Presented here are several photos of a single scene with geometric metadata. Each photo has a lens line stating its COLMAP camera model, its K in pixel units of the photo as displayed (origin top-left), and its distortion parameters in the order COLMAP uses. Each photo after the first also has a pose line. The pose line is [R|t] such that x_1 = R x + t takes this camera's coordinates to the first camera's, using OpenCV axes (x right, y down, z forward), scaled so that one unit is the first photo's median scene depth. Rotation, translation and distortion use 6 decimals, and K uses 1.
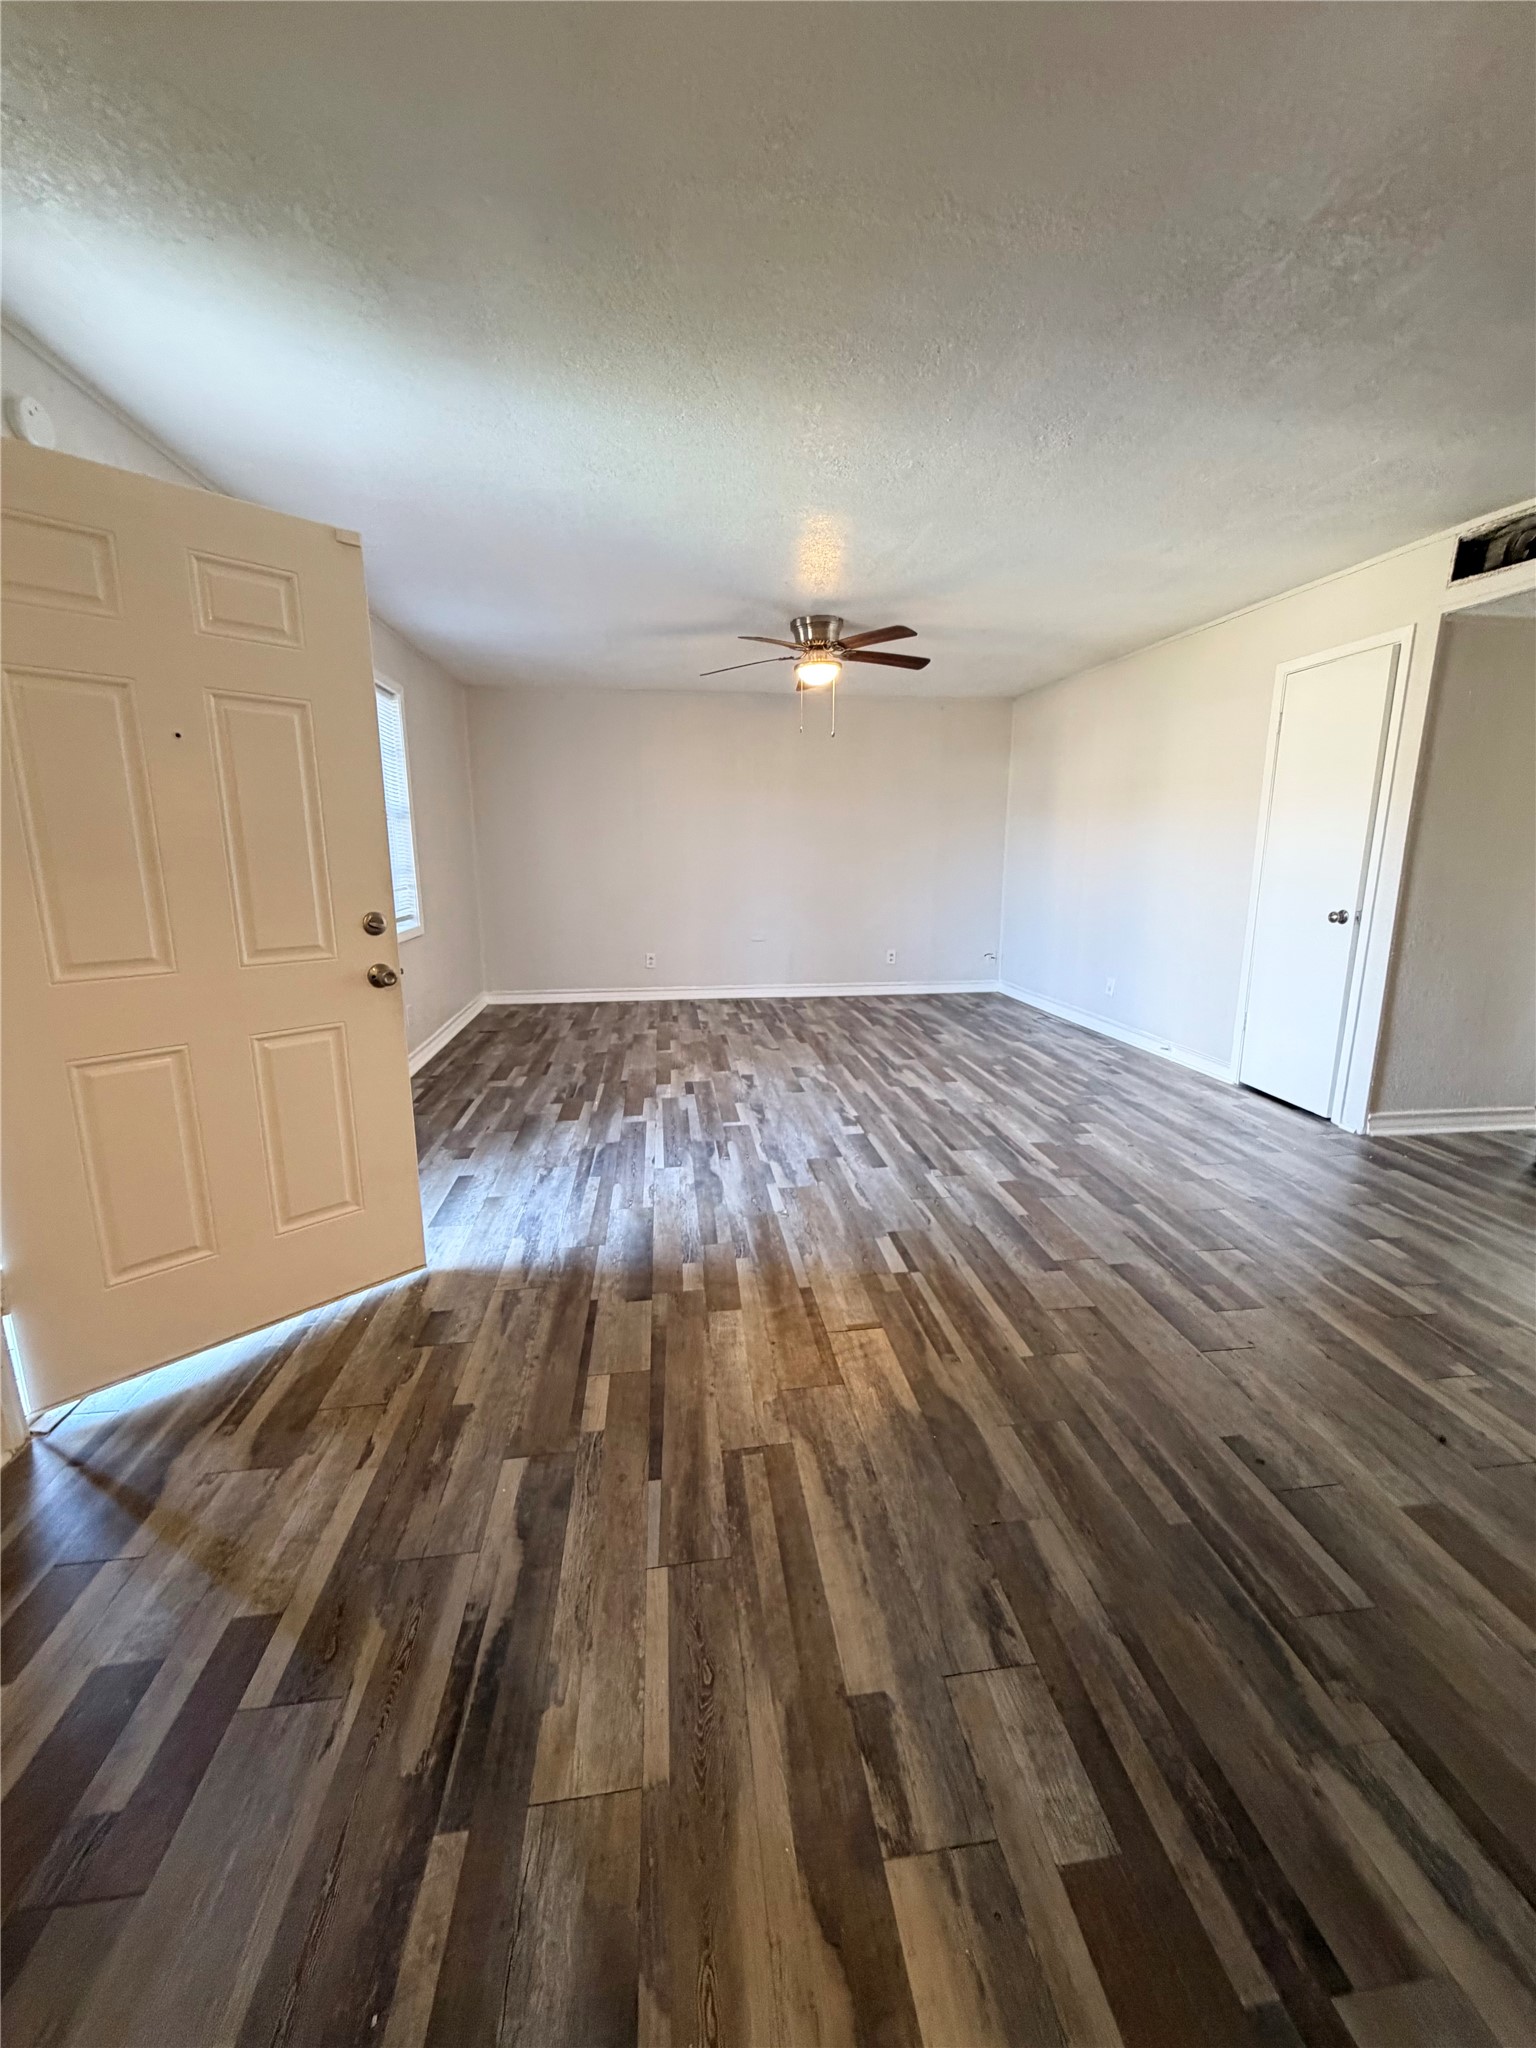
lens RADIAL K [[813.7, 0, 771.9], [0, 813.7, 1019.7], [0, 0, 1]] dist [-0.000748, 0.000054]
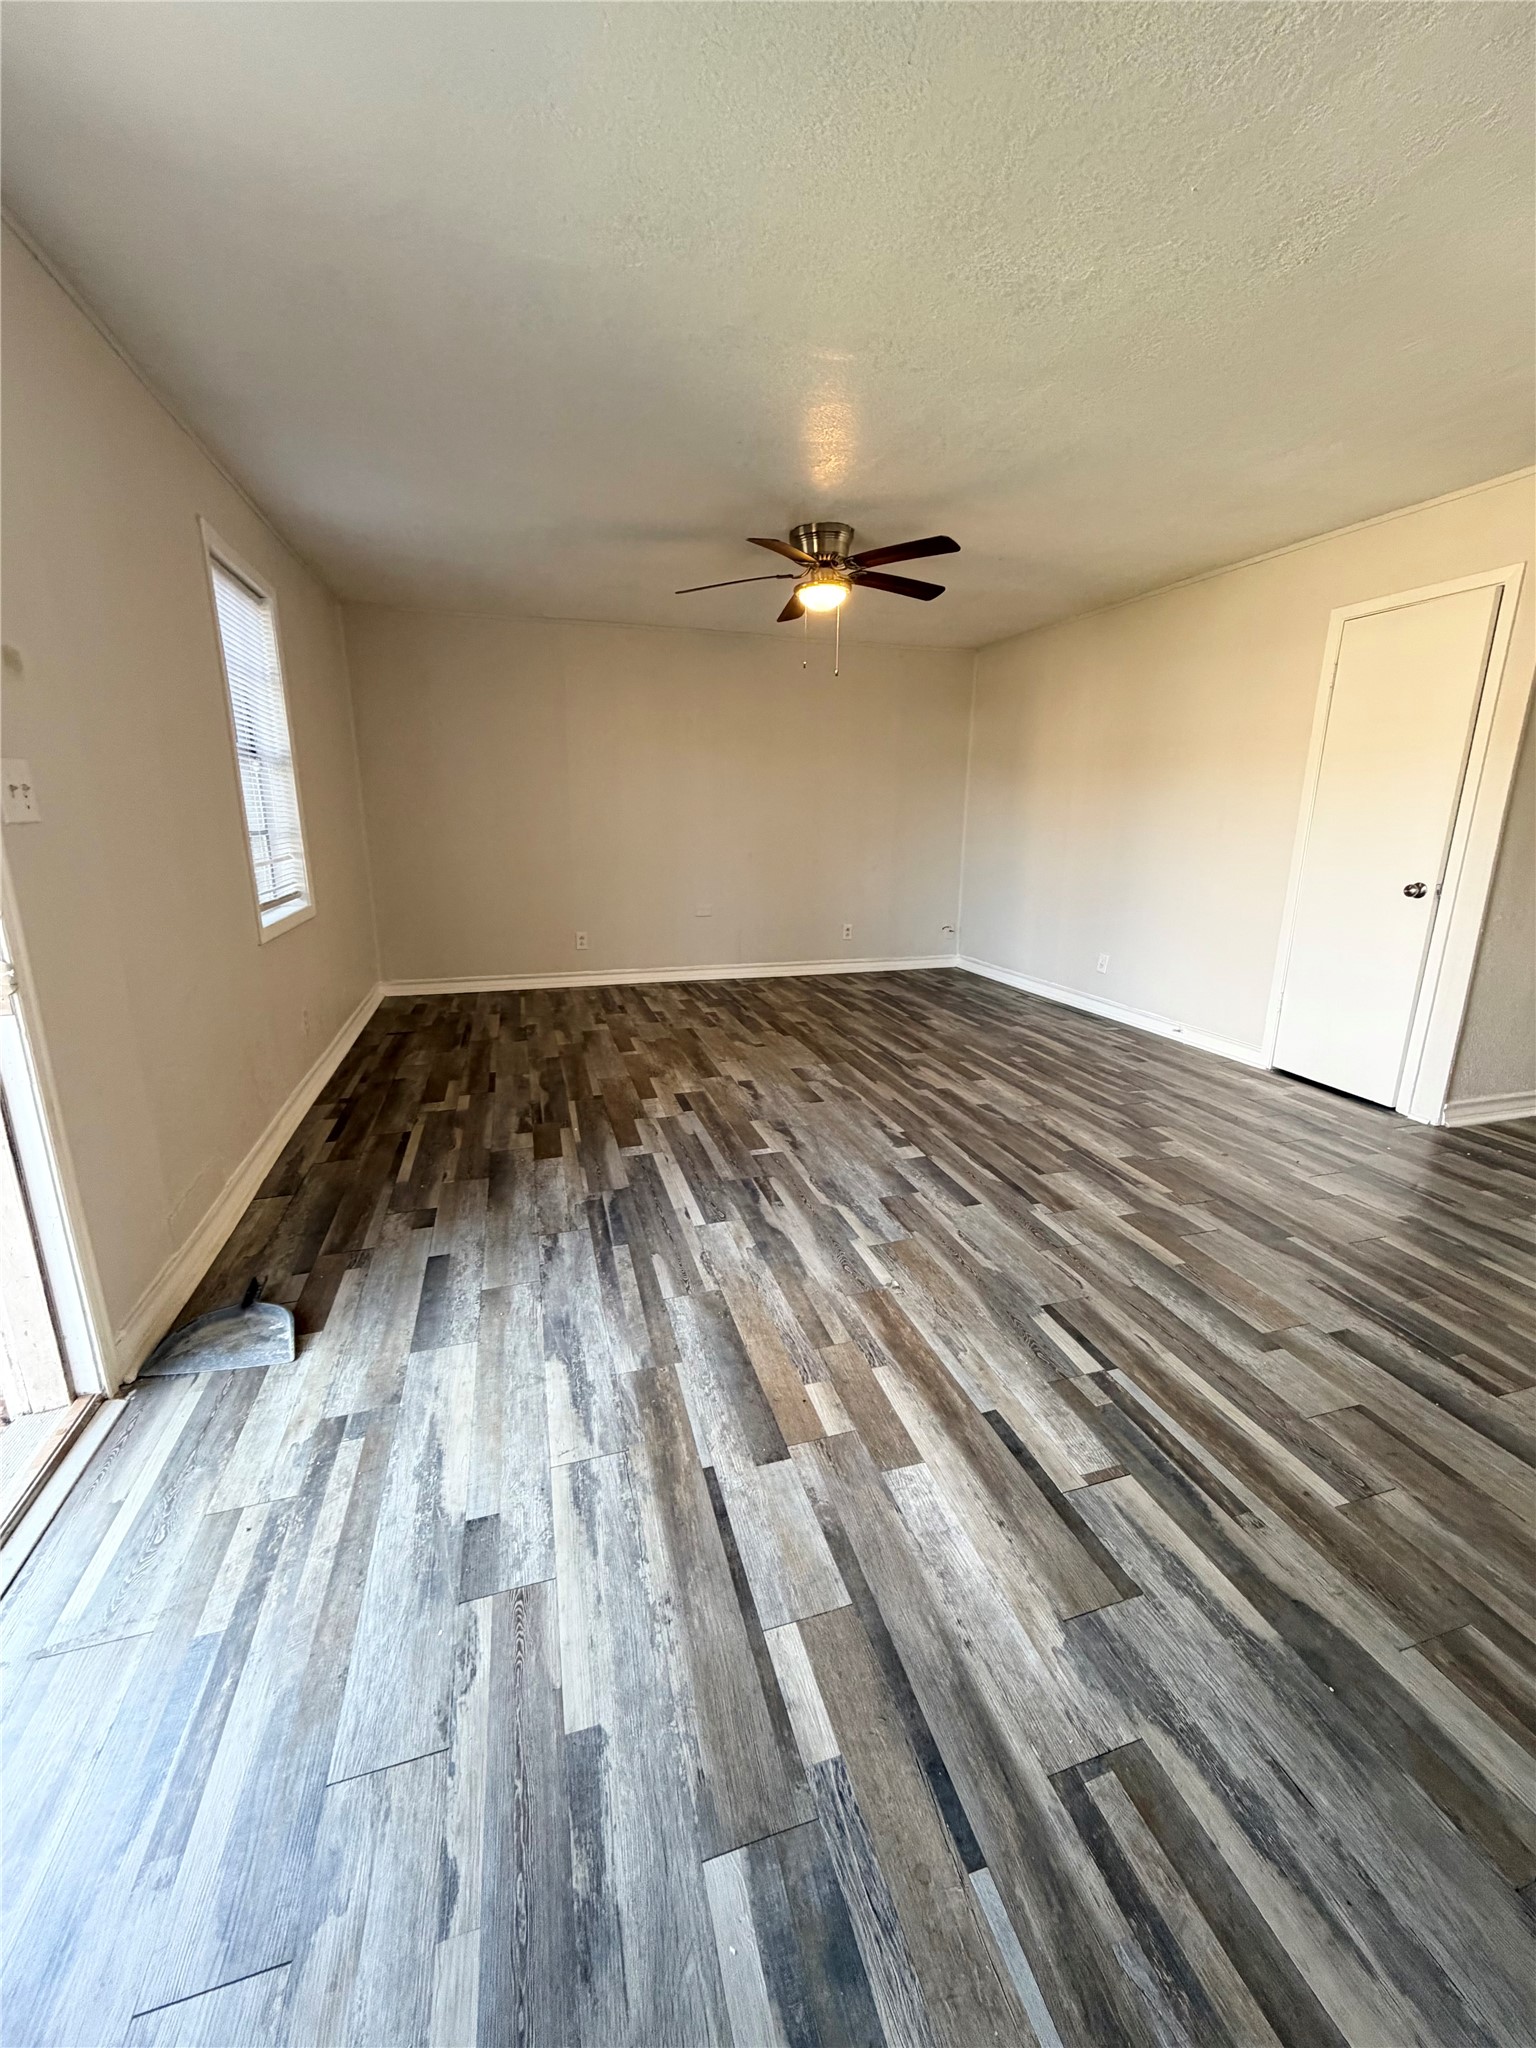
lens RADIAL K [[813.7, 0, 771.2], [0, 813.7, 1018.2], [0, 0, 1]] dist [-0.000748, 0.000054]
pose [[0.986683, -0.031298, 0.159613, -0.169415], [0.025028, 0.998840, 0.041147, -0.038901], [-0.160715, -0.036604, 0.986322, 0.211943]]
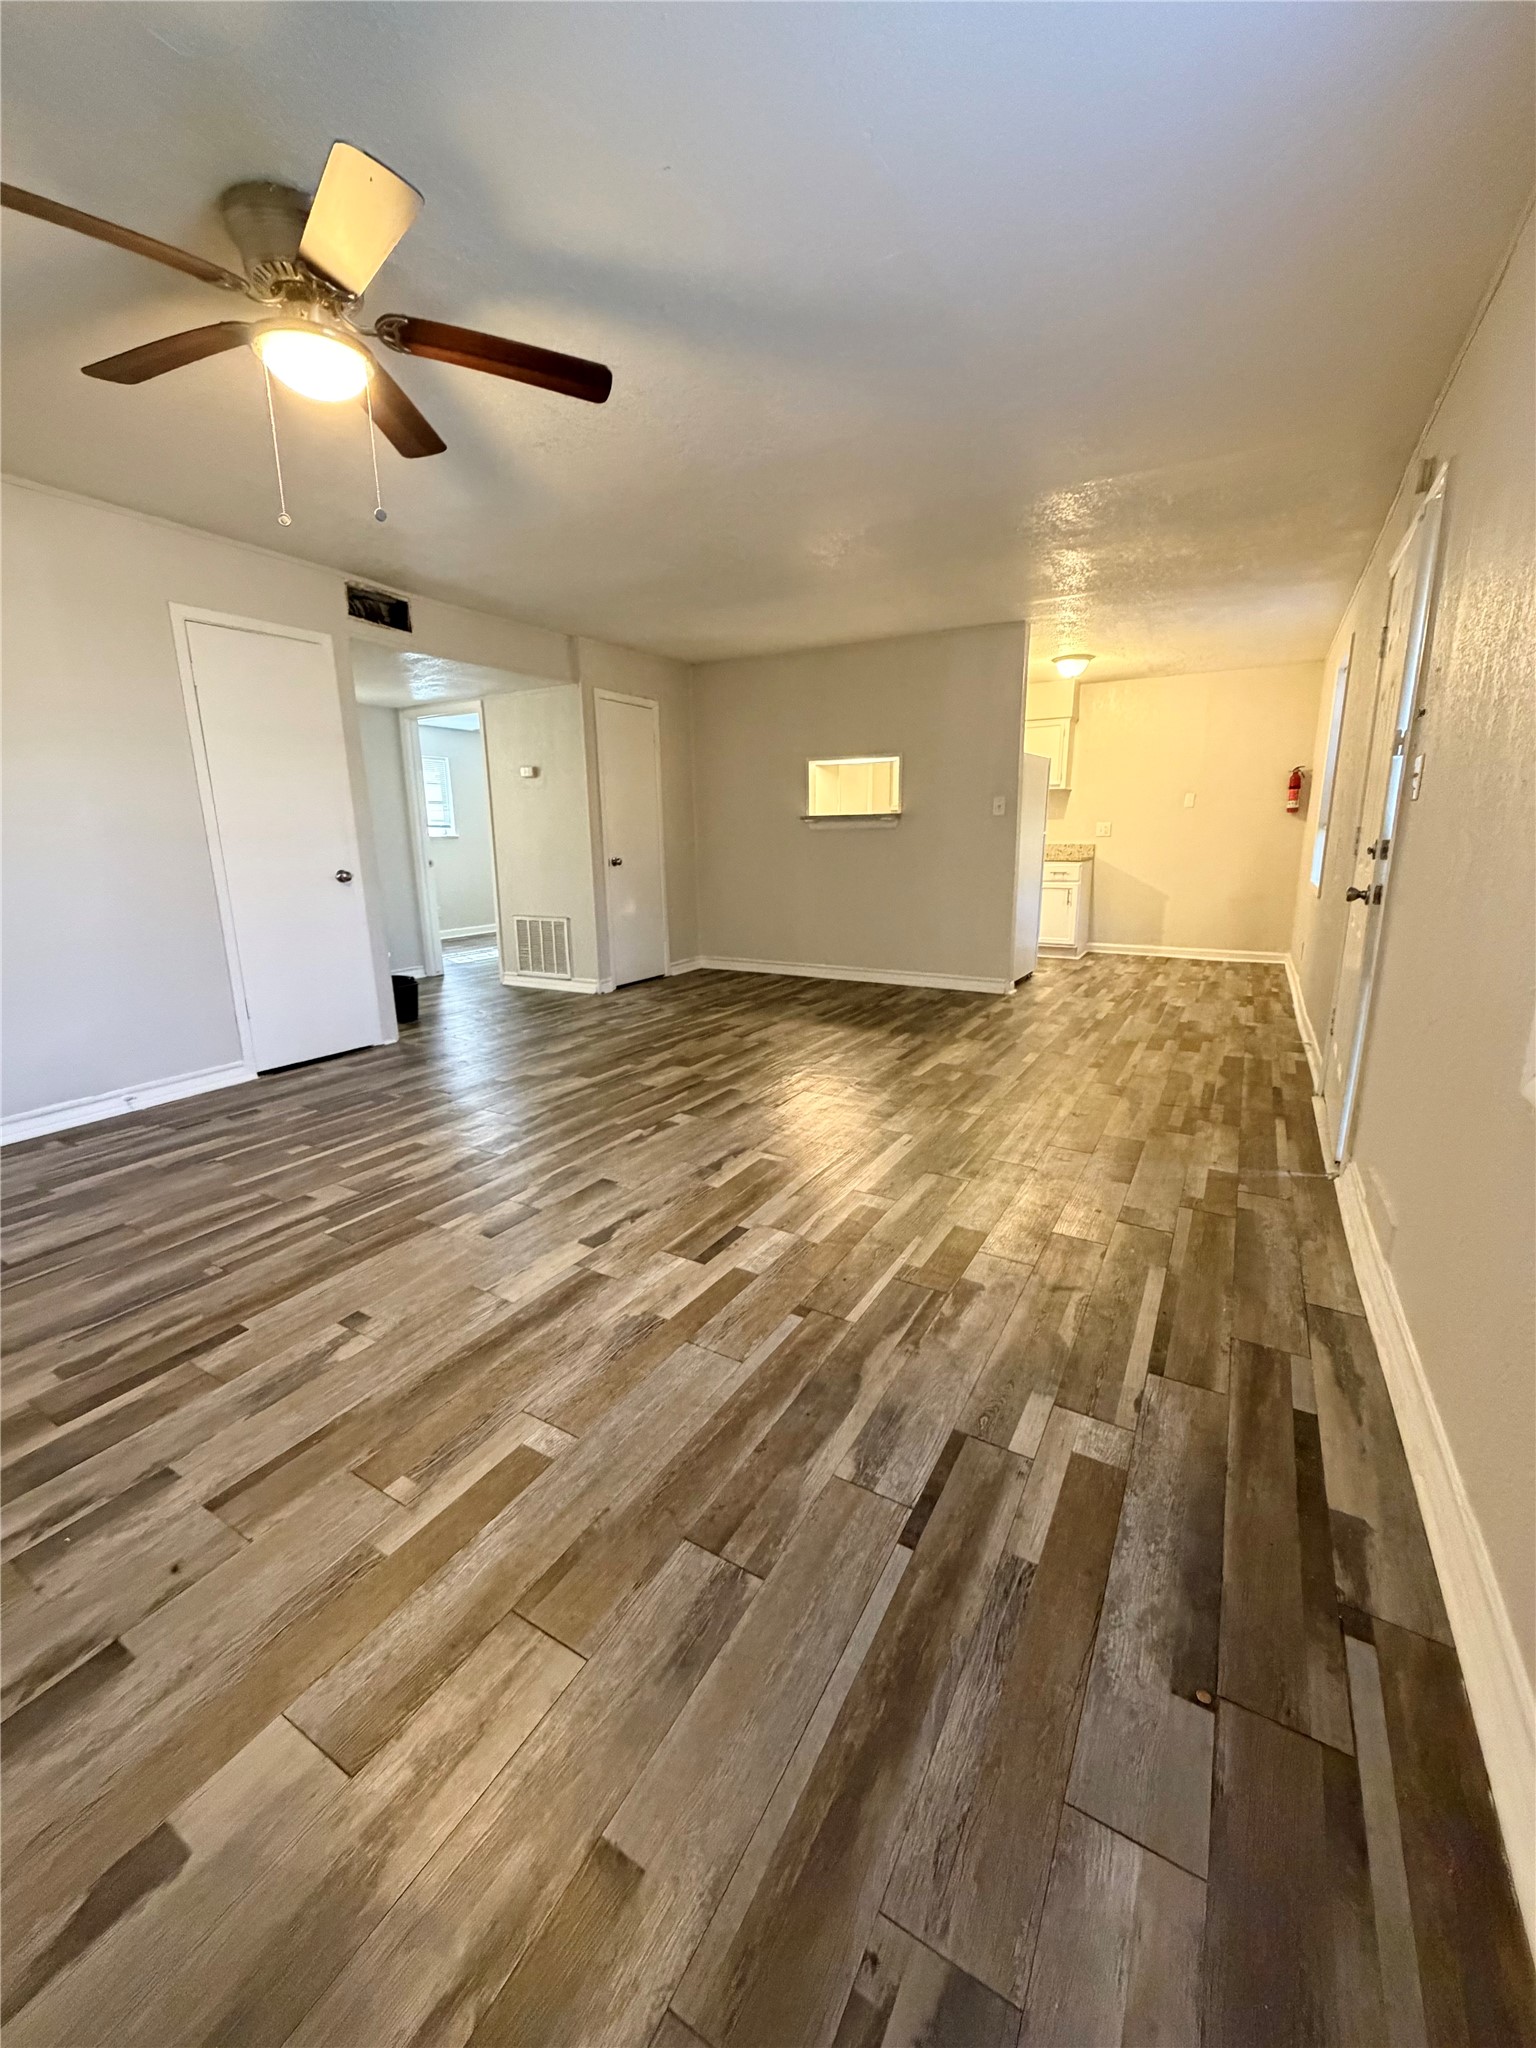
lens RADIAL K [[813.7, 0, 755.8], [0, 813.7, 1021.8], [0, 0, 1]] dist [-0.000748, 0.000054]
pose [[-0.782353, -0.130011, 0.609115, -0.506134], [0.144230, 0.913571, 0.380244, -0.296892], [-0.605906, 0.385338, -0.695983, 1.550263]]
